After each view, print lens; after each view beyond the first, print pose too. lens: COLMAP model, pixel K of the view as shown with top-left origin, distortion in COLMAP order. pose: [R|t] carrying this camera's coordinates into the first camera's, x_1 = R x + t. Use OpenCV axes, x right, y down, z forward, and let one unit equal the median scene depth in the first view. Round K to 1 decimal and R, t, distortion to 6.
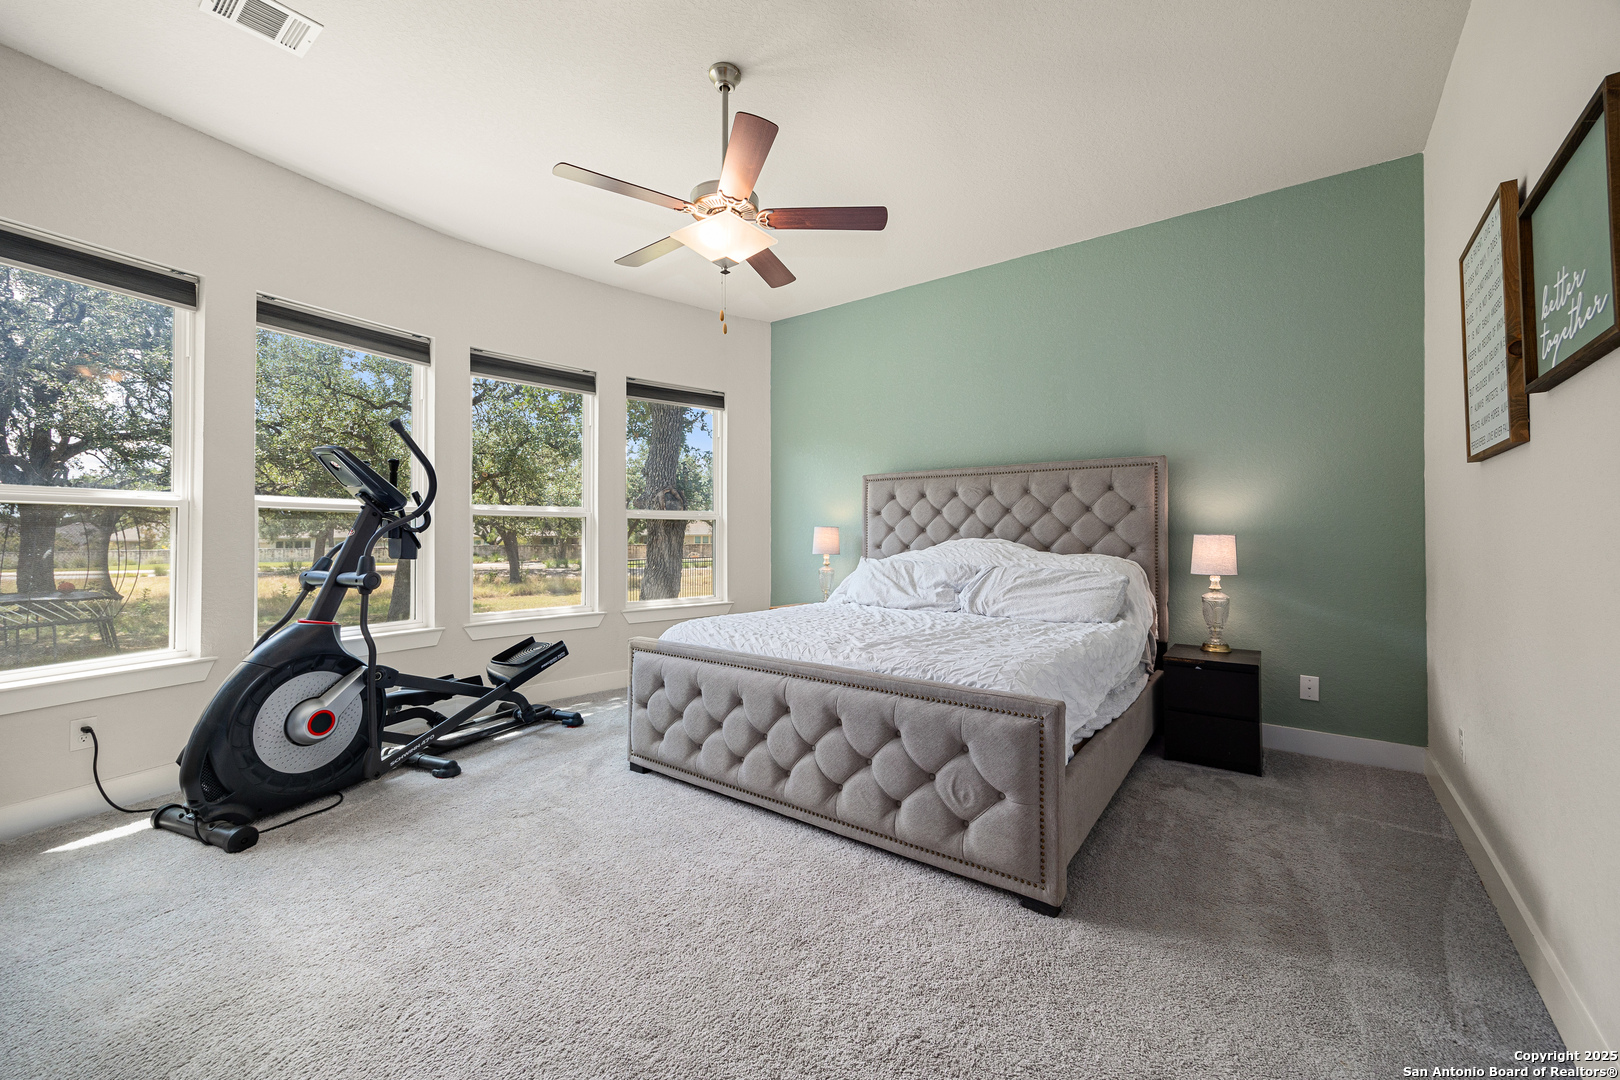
lens RADIAL K [[664.2, 0, 809.6], [0, 664.2, 529.9], [0, 0, 1]] dist [-0.000382, -0.000040]
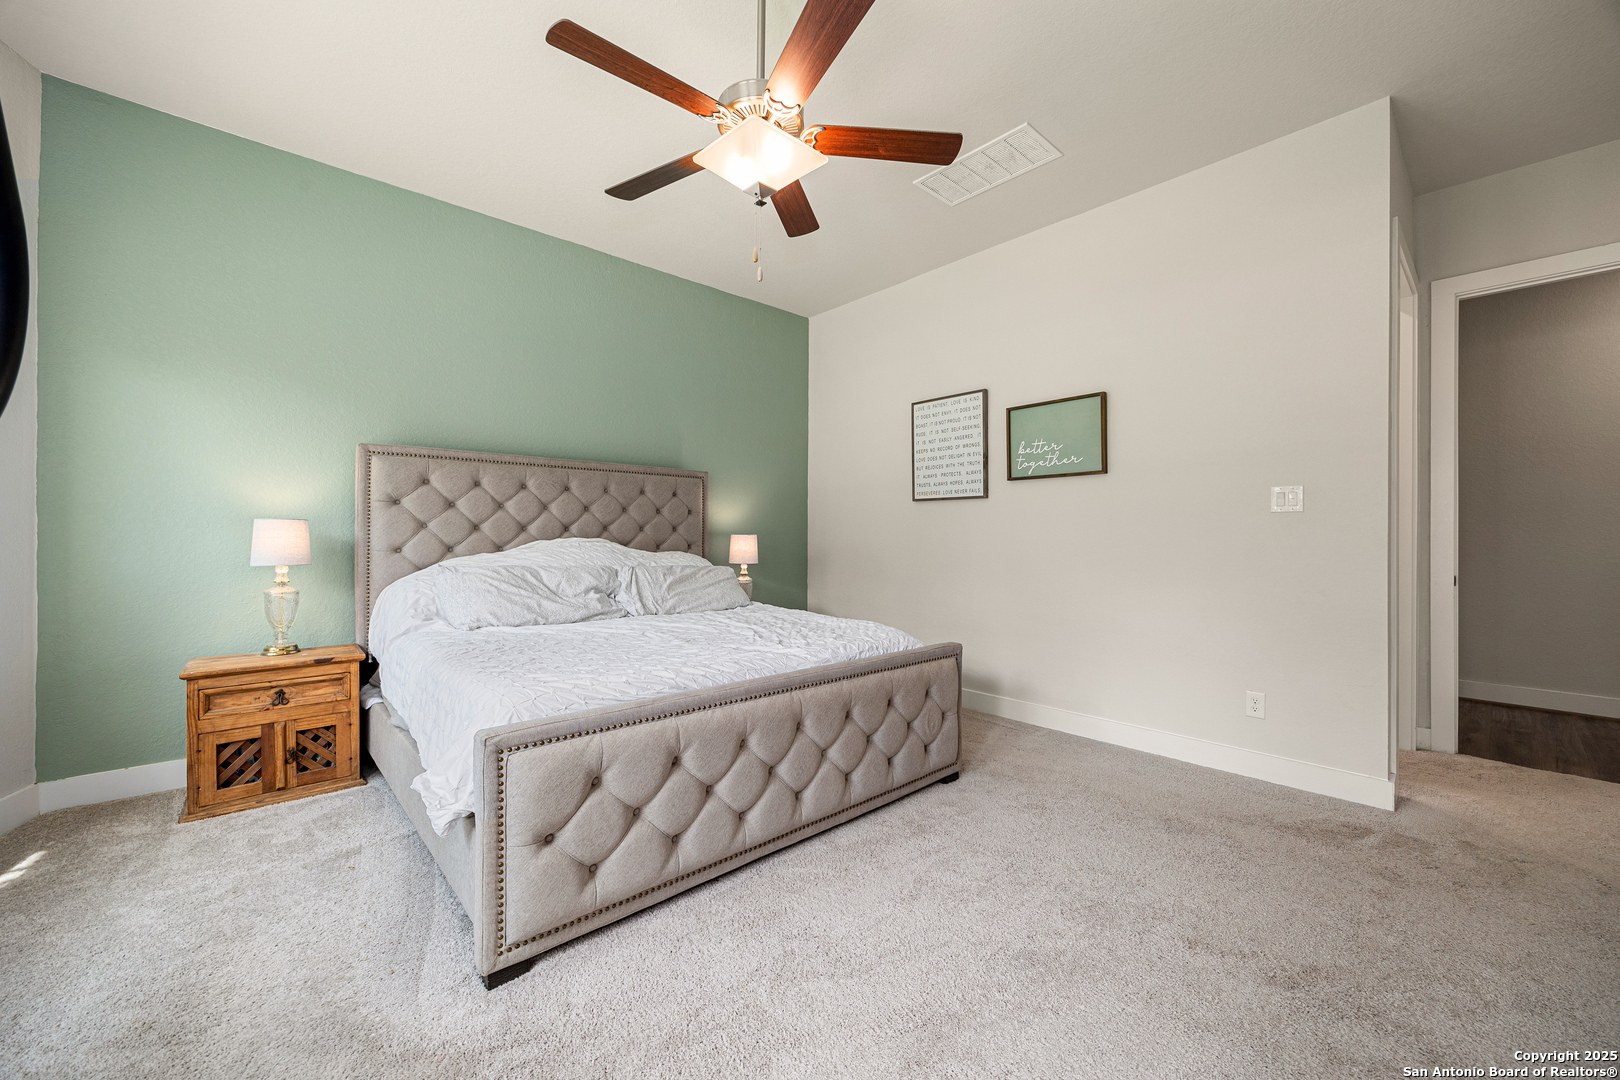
lens RADIAL K [[629.7, 0, 812.5], [0, 629.7, 543.2], [0, 0, 1]] dist [-0.000143, -0.000061]
pose [[0.195954, -0.018798, 0.980433, -0.531620], [-0.021142, 0.999503, 0.023389, -0.007221], [-0.980385, -0.025312, 0.195460, 0.499106]]
